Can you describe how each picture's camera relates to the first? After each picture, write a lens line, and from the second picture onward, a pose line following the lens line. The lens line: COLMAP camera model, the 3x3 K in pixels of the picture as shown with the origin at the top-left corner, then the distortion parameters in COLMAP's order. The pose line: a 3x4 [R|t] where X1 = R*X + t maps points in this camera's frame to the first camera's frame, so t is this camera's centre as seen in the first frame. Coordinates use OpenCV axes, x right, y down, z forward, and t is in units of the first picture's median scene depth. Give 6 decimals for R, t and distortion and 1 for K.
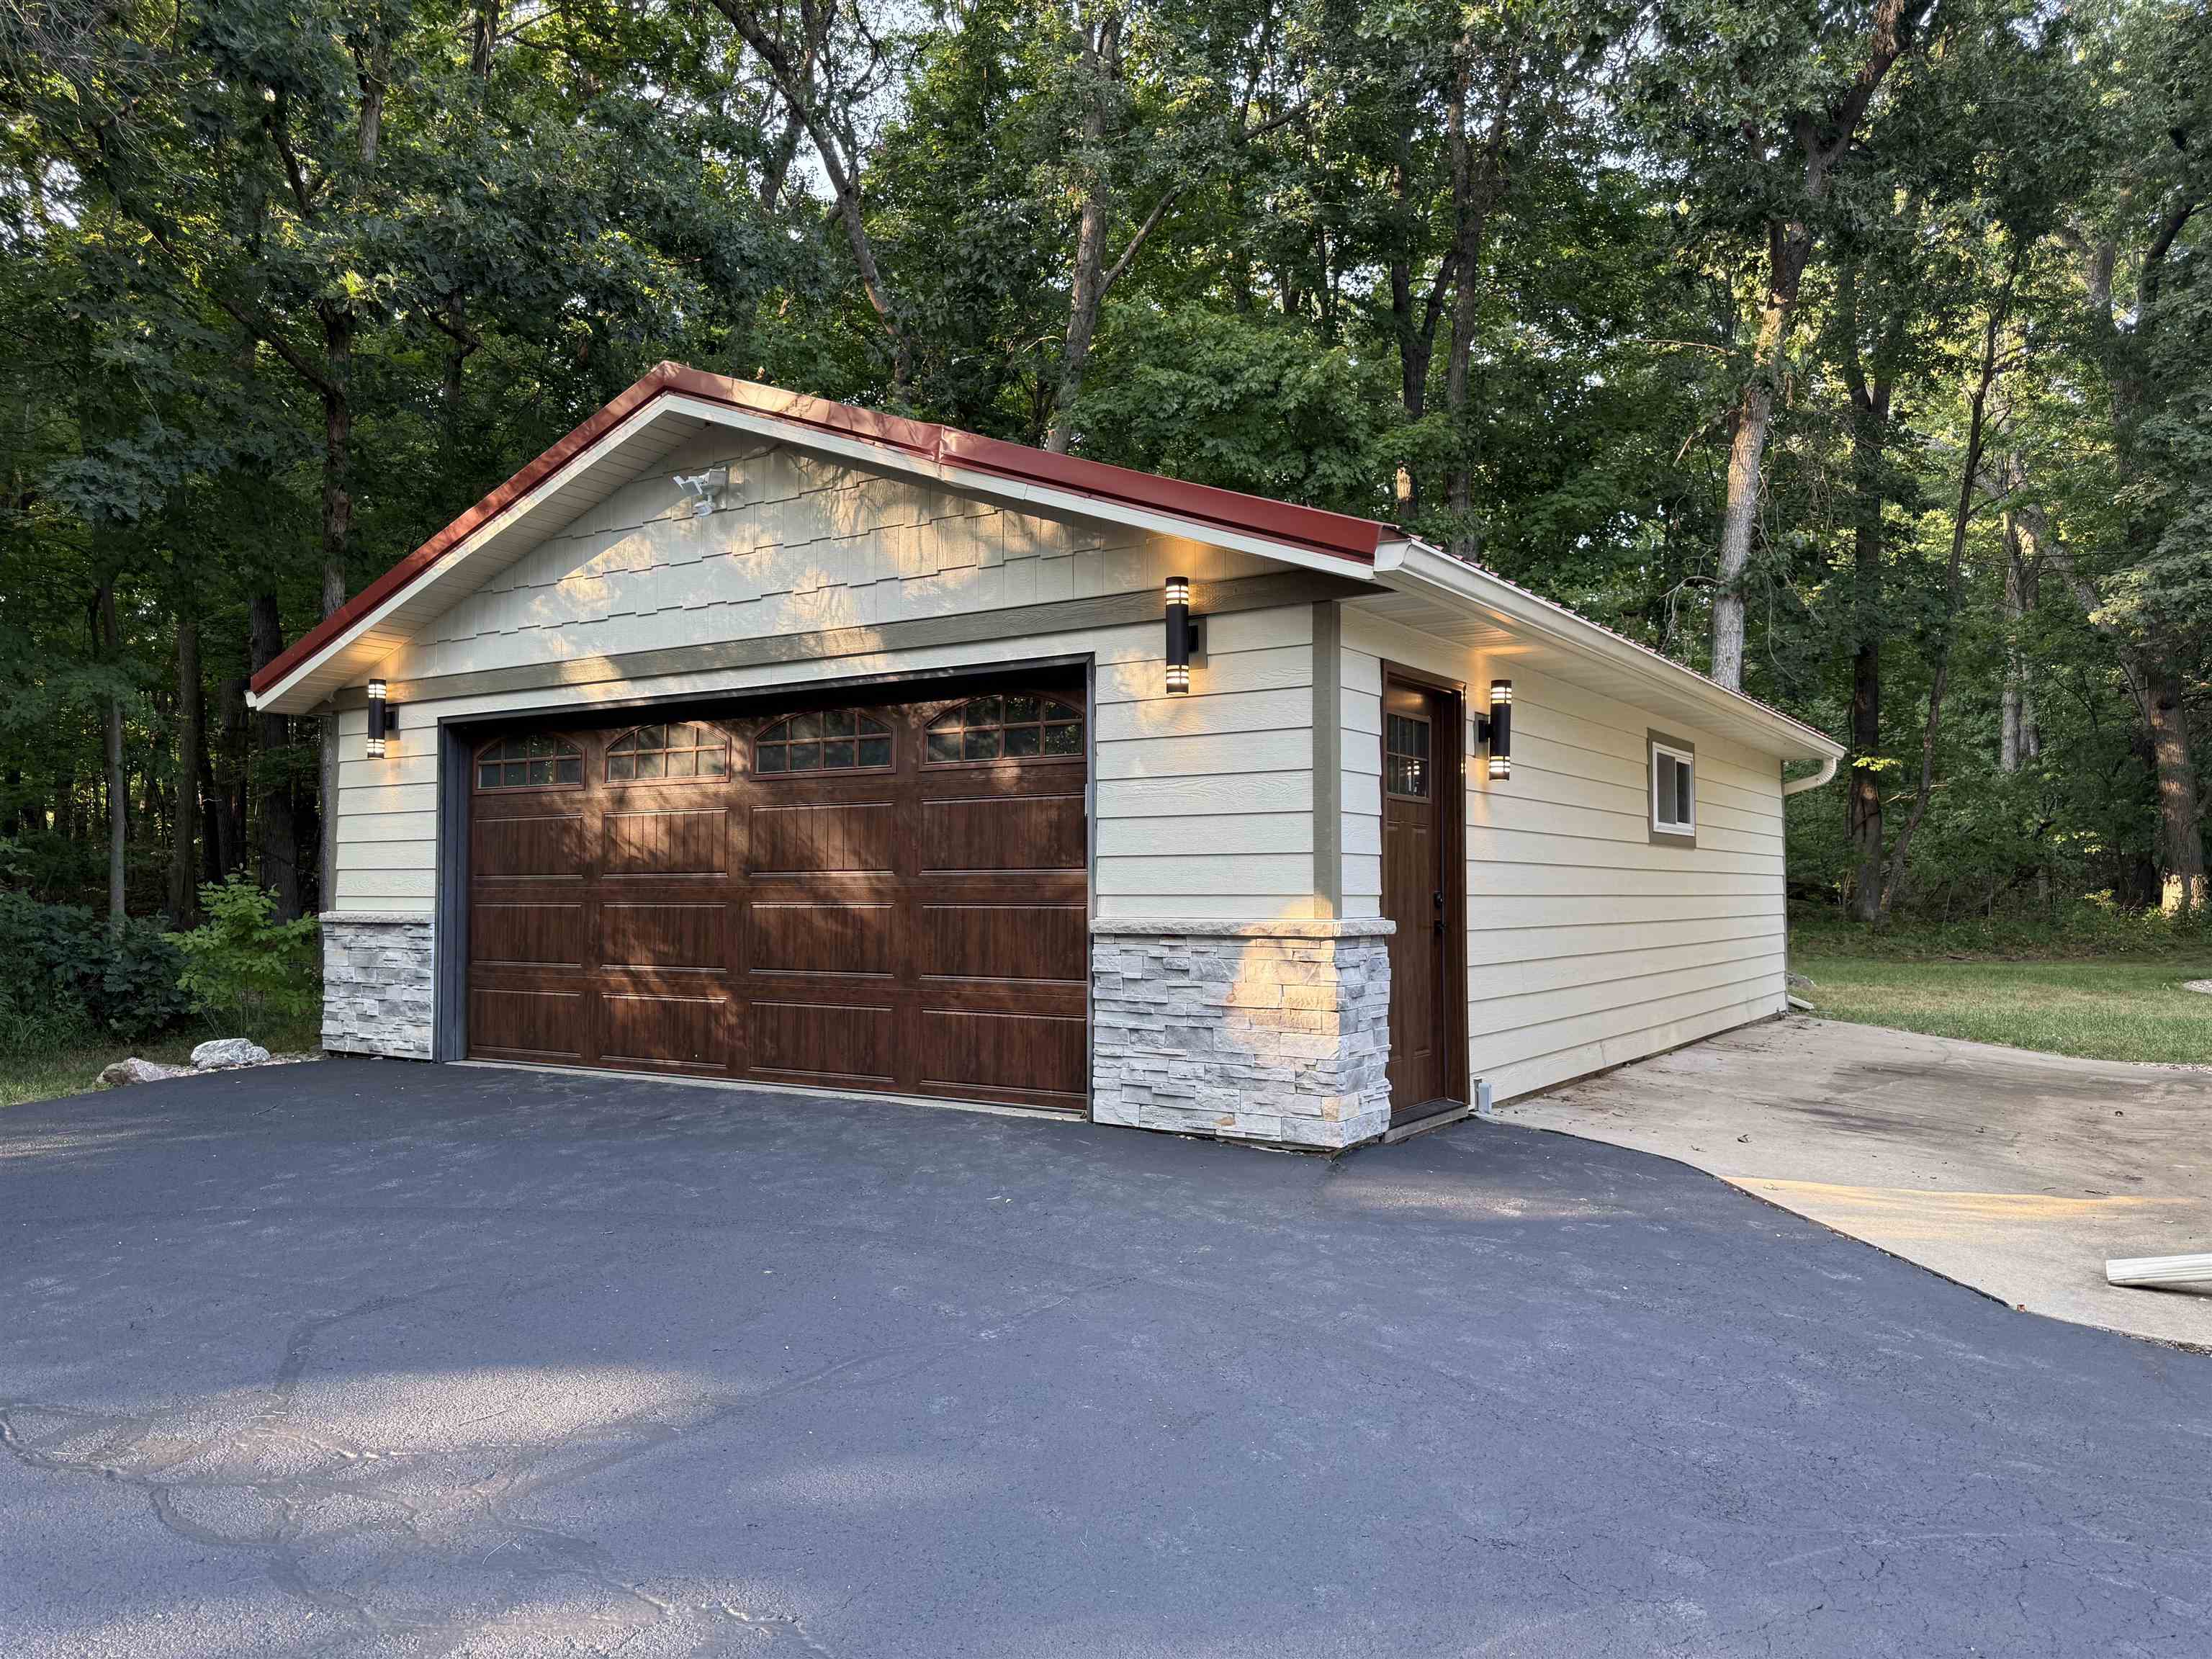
lens RADIAL K [[1576.4, 0, 1106.0], [0, 1576.4, 829.5], [0, 0, 1]] dist [0.063899, -0.078165]
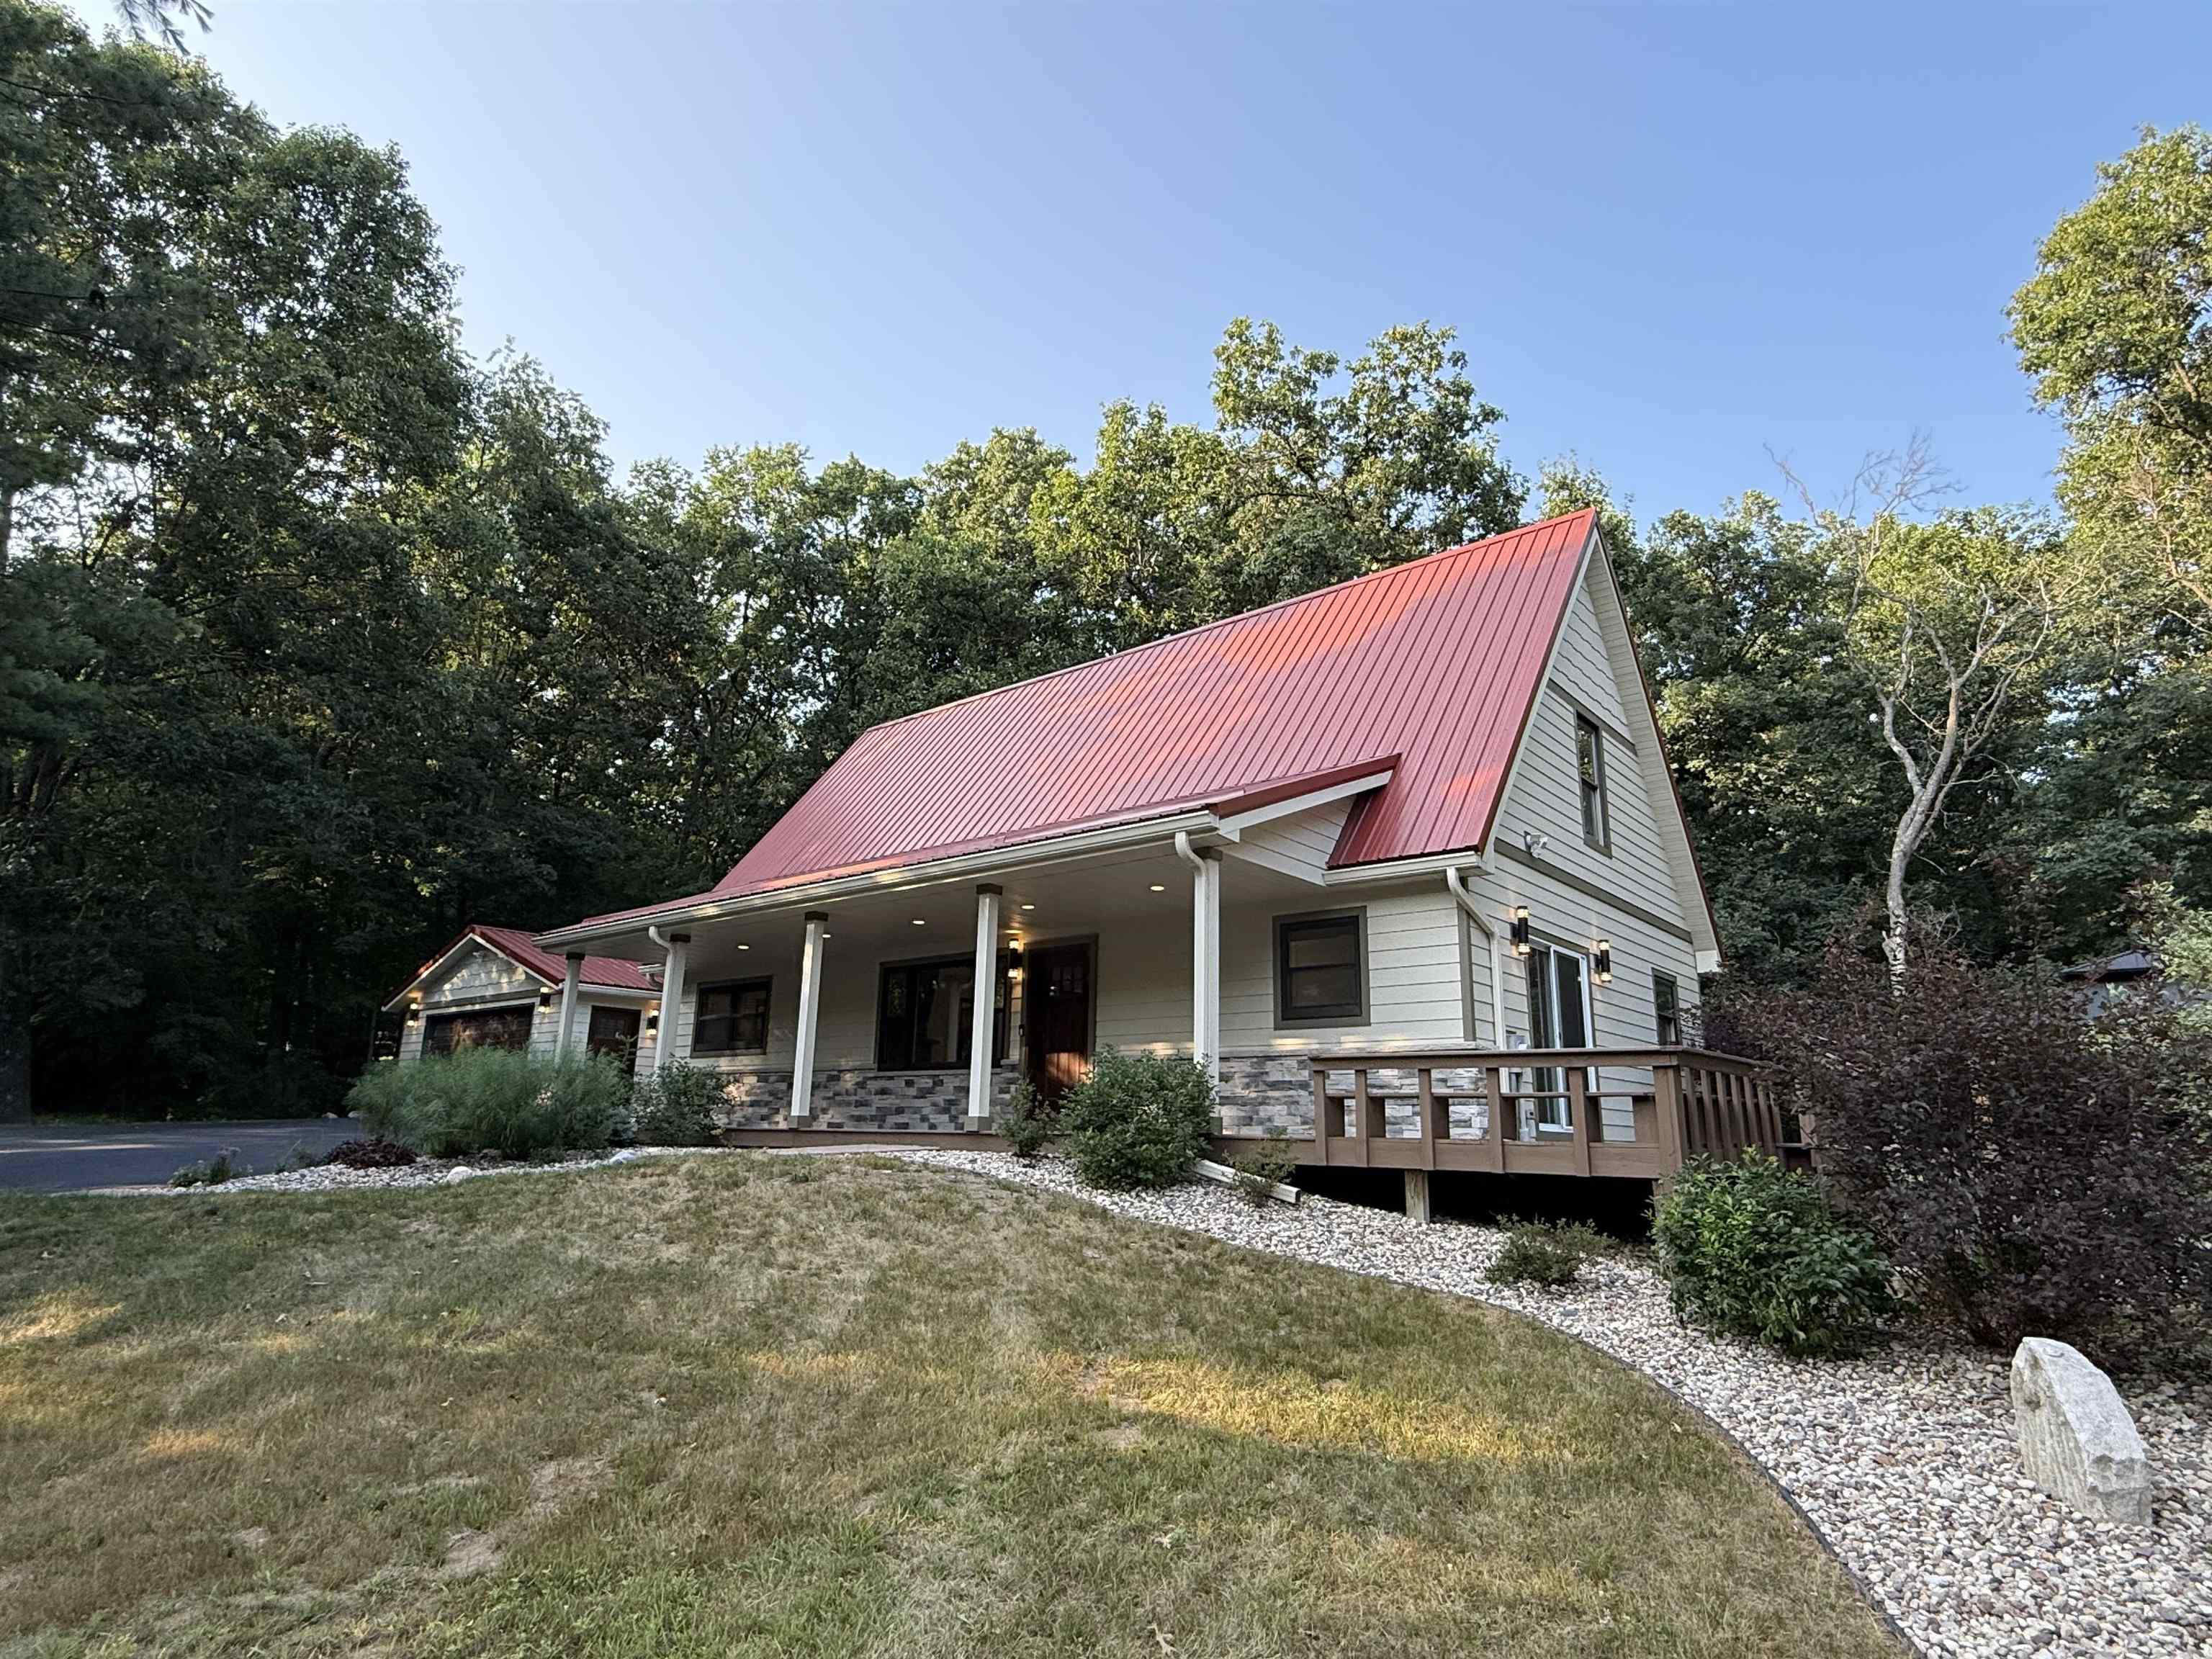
lens RADIAL K [[1232.8, 0, 1098.2], [0, 1232.8, 830.5], [0, 0, 1]] dist [-0.000940, 0.000319]
pose [[0.992684, -0.004331, -0.120661, 1.687628], [-0.020744, 0.978379, -0.205776, 0.074662], [0.118943, 0.206774, 0.971132, -1.885122]]
